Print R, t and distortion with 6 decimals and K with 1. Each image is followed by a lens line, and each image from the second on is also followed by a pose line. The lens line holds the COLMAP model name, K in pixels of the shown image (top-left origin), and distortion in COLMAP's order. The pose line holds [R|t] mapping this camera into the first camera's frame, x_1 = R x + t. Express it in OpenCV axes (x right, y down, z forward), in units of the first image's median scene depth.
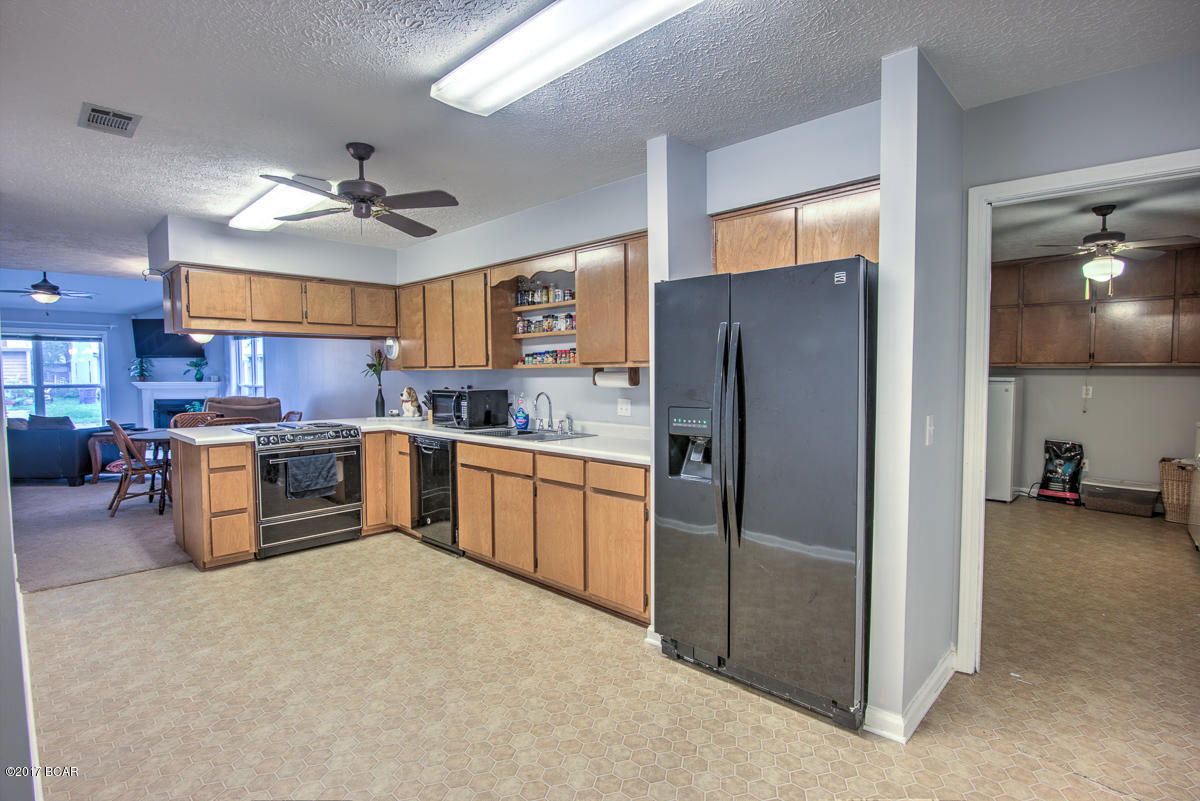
lens RADIAL K [[584.5, 0, 598.1], [0, 584.5, 401.3], [0, 0, 1]] dist [-0.021531, -0.000151]
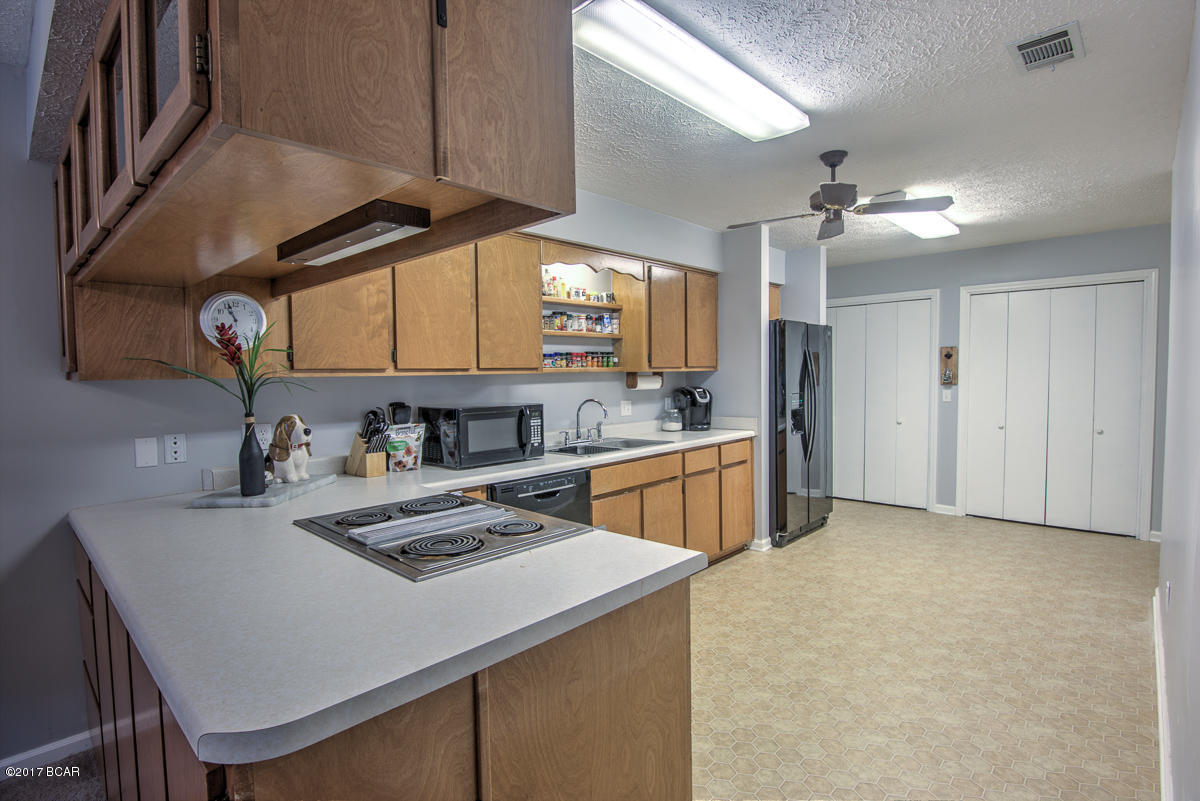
lens RADIAL K [[584.5, 0, 598.1], [0, 584.5, 401.3], [0, 0, 1]] dist [-0.021531, -0.000151]
pose [[-0.009062, -0.039714, 0.999170, -1.037403], [0.065079, 0.997069, 0.040220, -0.049397], [-0.997839, 0.065389, -0.006451, 1.036182]]
